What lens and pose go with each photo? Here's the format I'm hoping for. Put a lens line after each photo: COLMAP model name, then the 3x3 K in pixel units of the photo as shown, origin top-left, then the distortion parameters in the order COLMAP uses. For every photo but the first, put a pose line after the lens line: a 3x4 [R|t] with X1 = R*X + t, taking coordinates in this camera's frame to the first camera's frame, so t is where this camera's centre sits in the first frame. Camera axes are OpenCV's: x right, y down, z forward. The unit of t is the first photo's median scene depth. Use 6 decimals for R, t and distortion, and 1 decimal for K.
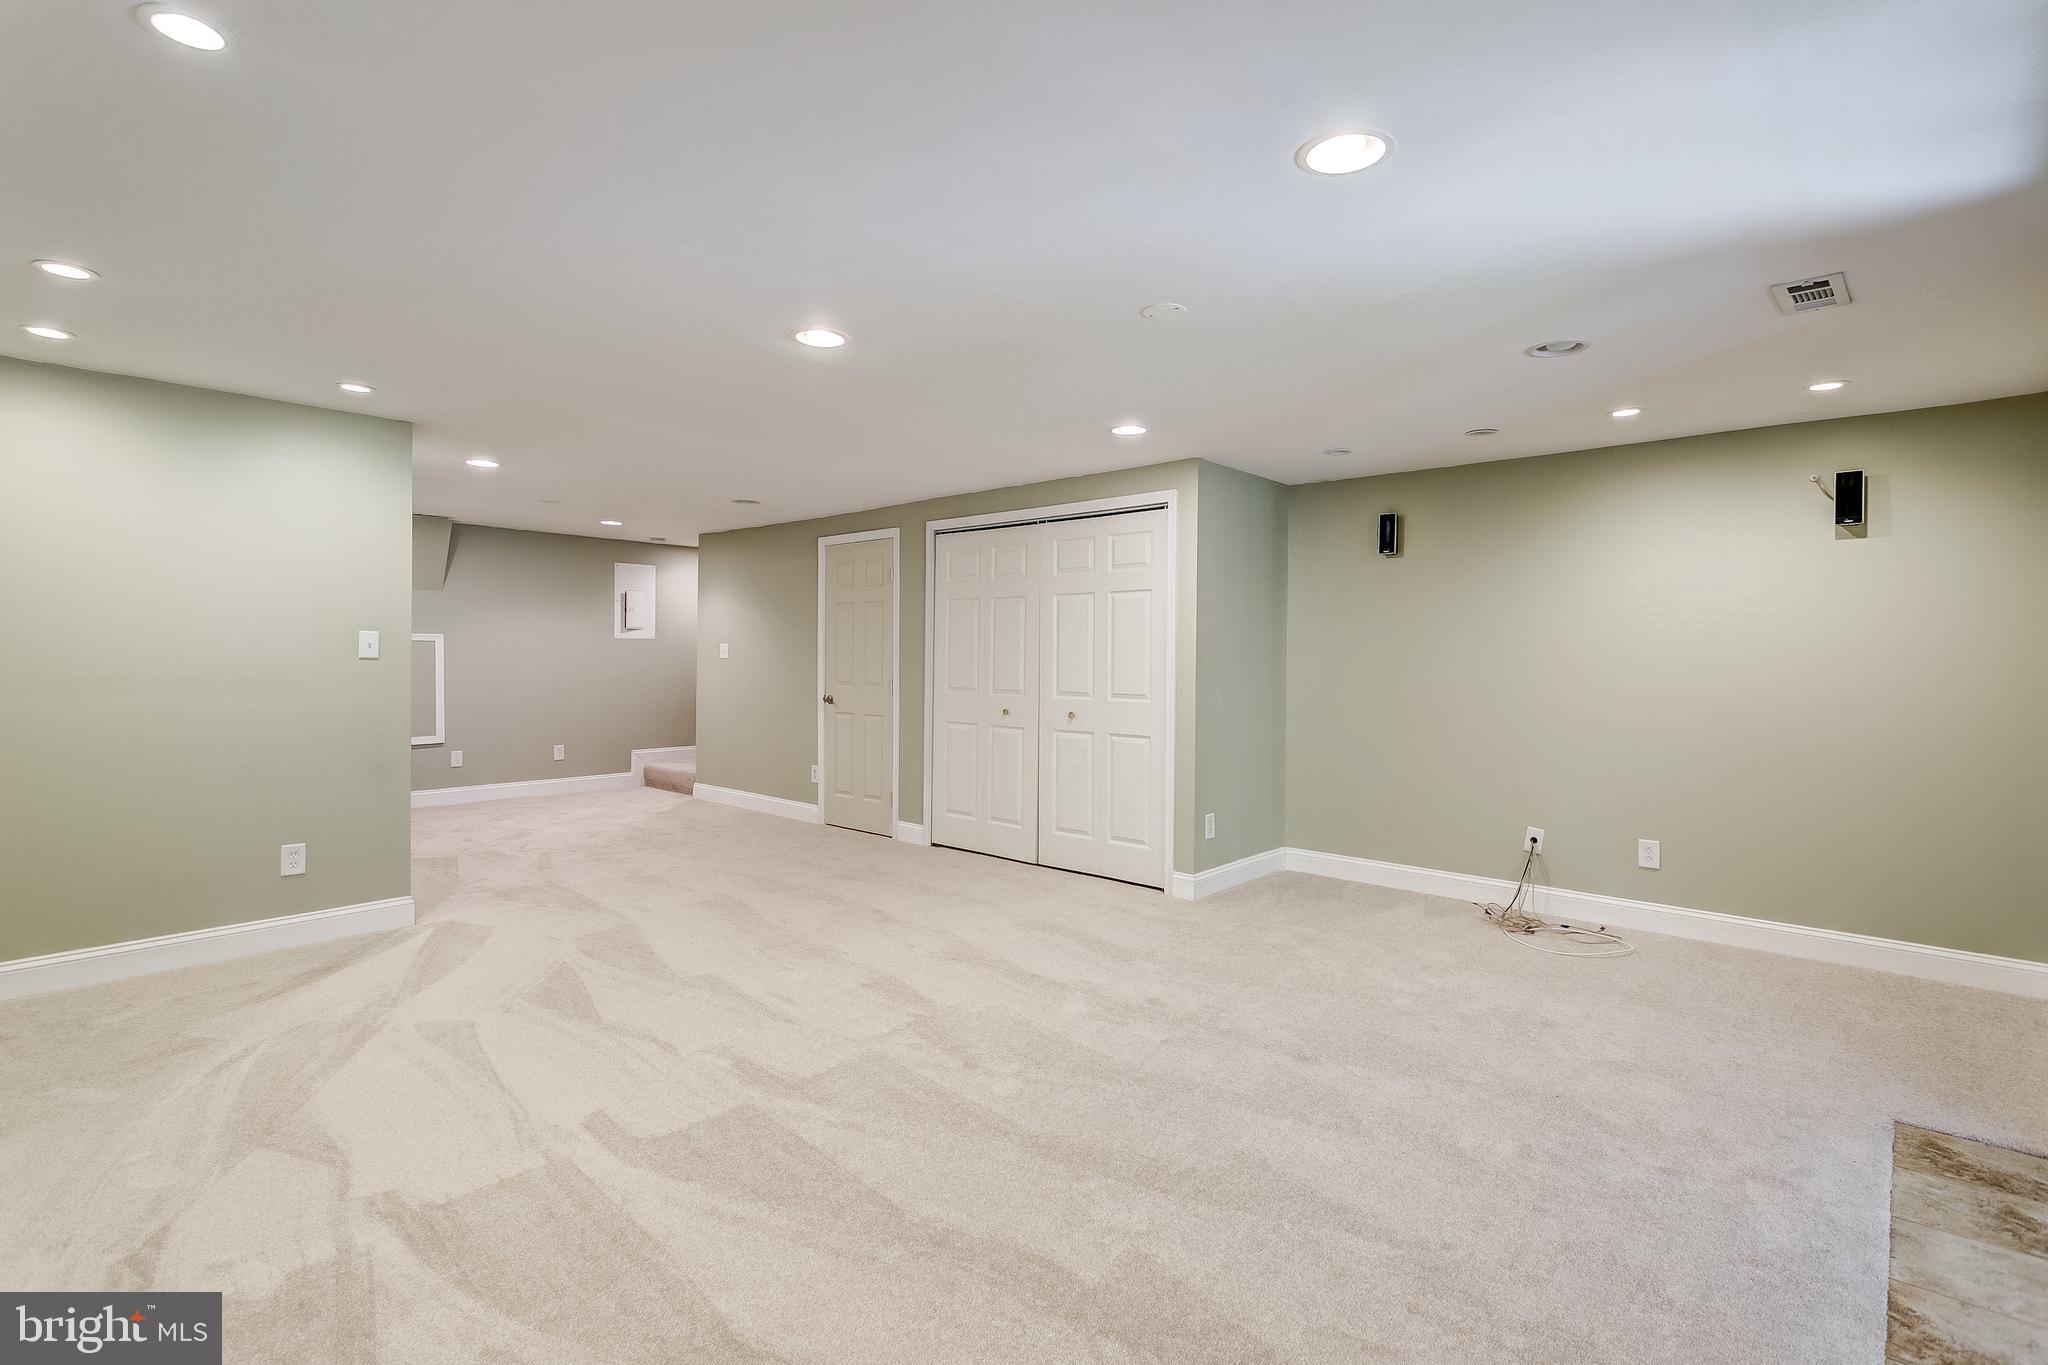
lens RADIAL K [[953.5, 0, 1027.4], [0, 953.5, 668.8], [0, 0, 1]] dist [0.000979, 0.000377]
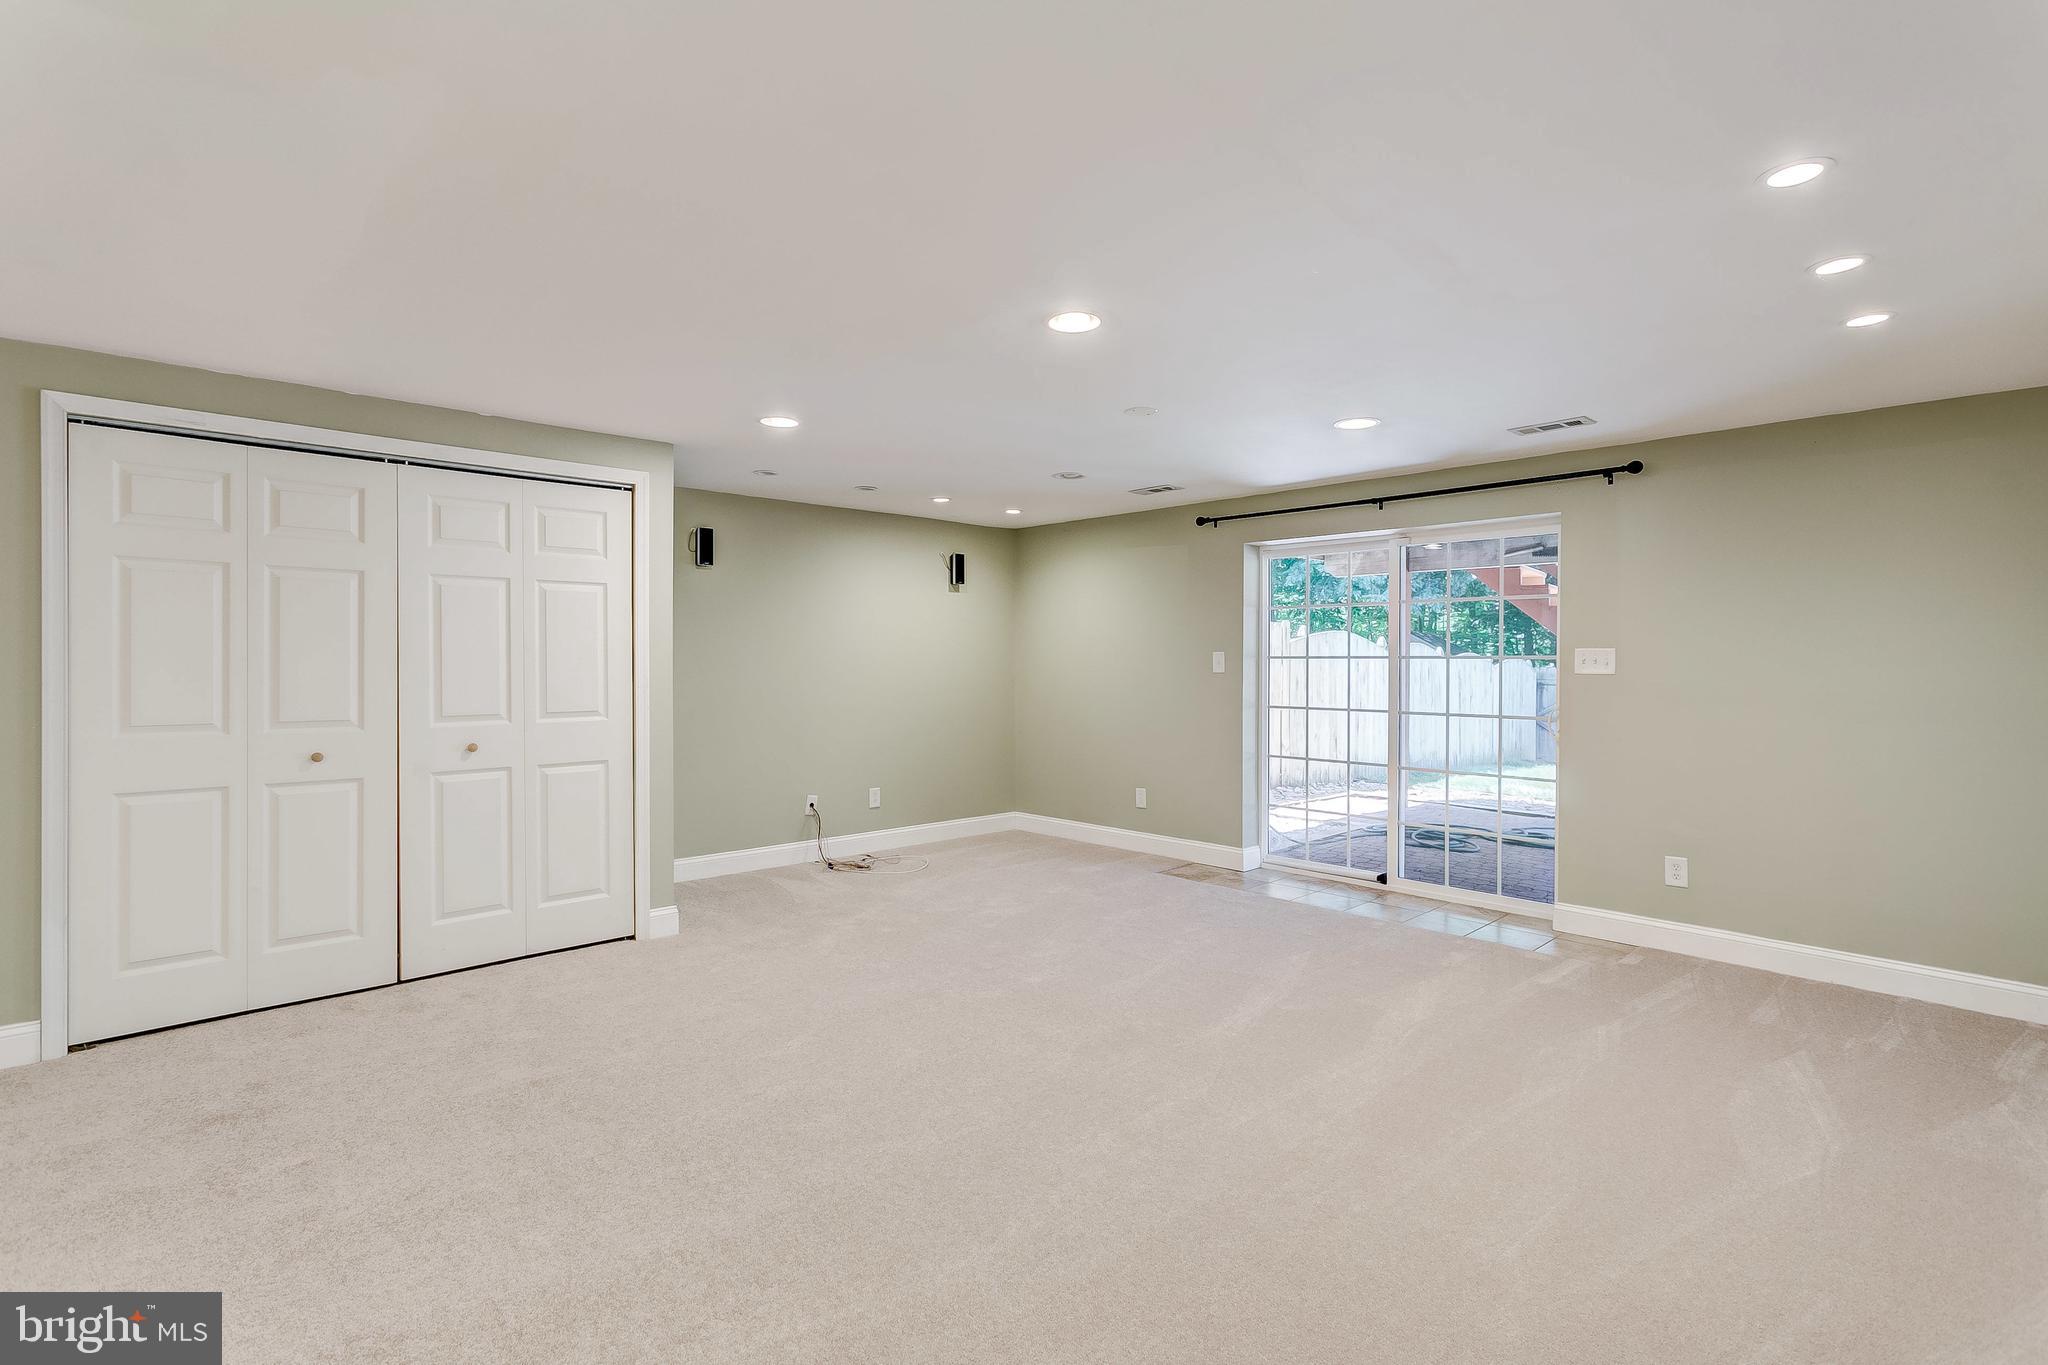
lens RADIAL K [[953.5, 0, 1027.1], [0, 953.5, 679.7], [0, 0, 1]] dist [0.000979, 0.000377]
pose [[0.082365, -0.024111, 0.996311, -0.664299], [0.018155, 0.999578, 0.022689, -0.011244], [-0.996437, 0.016220, 0.082768, 0.562448]]
